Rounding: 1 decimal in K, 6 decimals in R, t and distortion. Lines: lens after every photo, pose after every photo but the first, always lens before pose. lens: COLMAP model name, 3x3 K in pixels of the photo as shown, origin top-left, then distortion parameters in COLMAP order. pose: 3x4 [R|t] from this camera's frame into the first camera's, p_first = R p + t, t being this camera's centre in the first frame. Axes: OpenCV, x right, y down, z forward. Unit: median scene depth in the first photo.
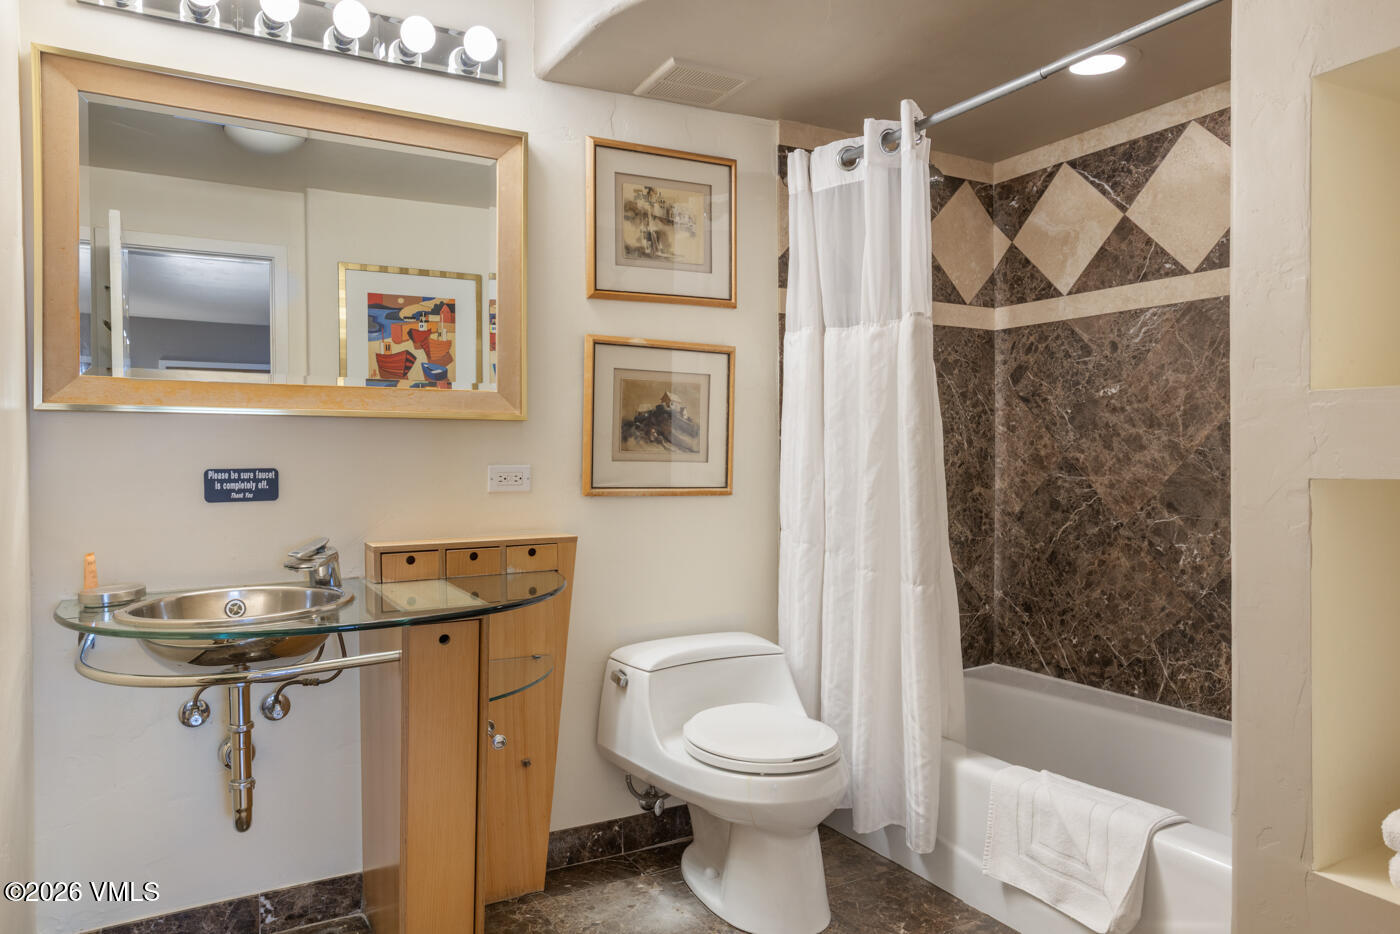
lens RADIAL K [[971.4, 0, 700.0], [0, 971.4, 467.0], [0, 0, 1]] dist [0.028418, 0.001877]
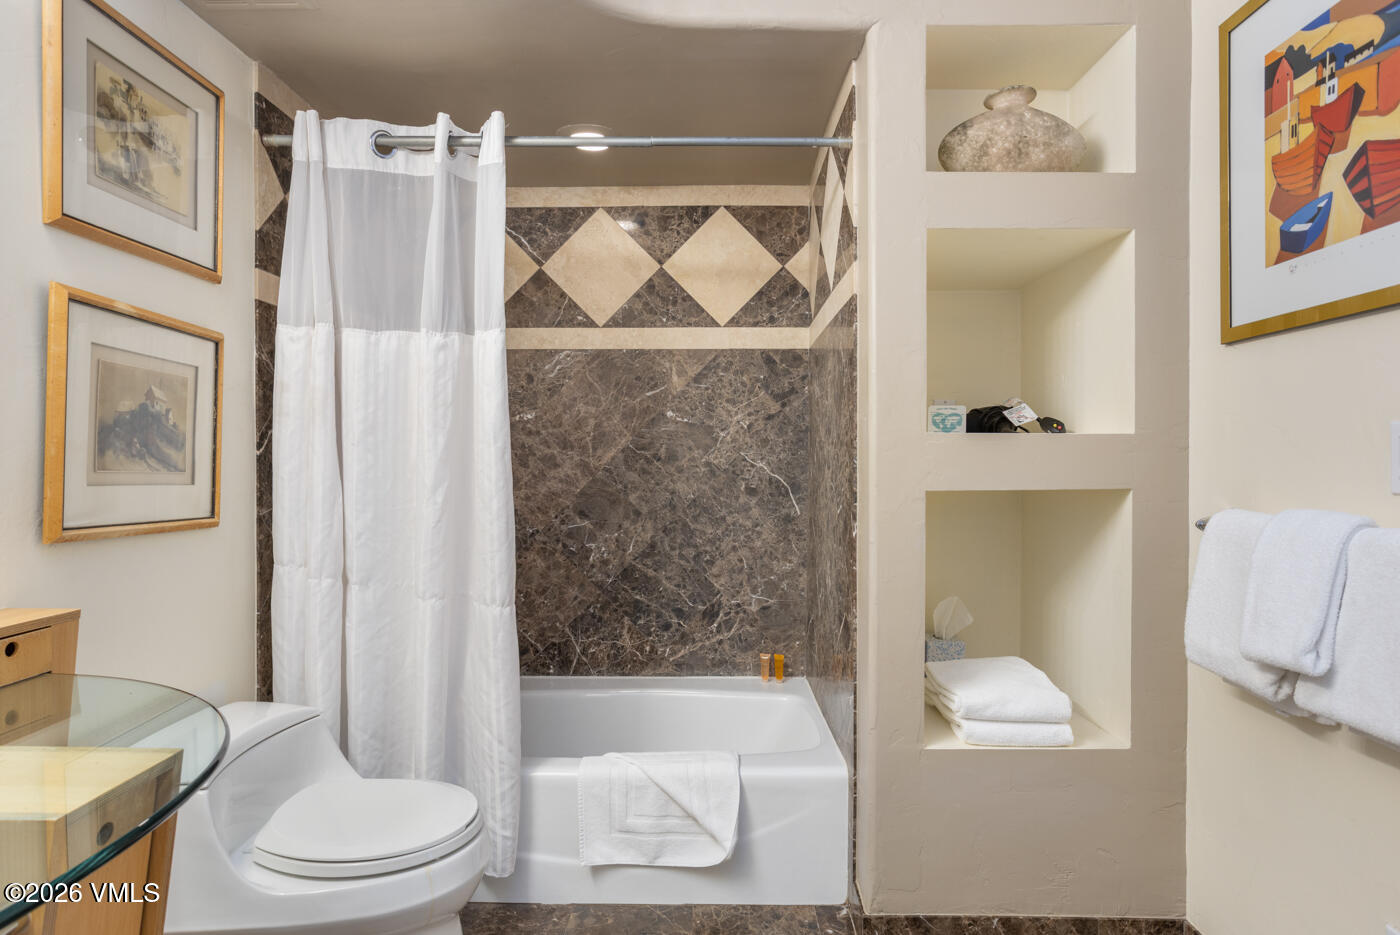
lens RADIAL K [[828.2, 0, 700.0], [0, 828.2, 467.5], [0, 0, 1]] dist [-0.037250, 0.060820]
pose [[0.495010, -0.000088, 0.868887, -0.352585], [0.008452, 0.999953, -0.004714, -0.011814], [-0.868846, 0.009677, 0.494987, 0.360551]]
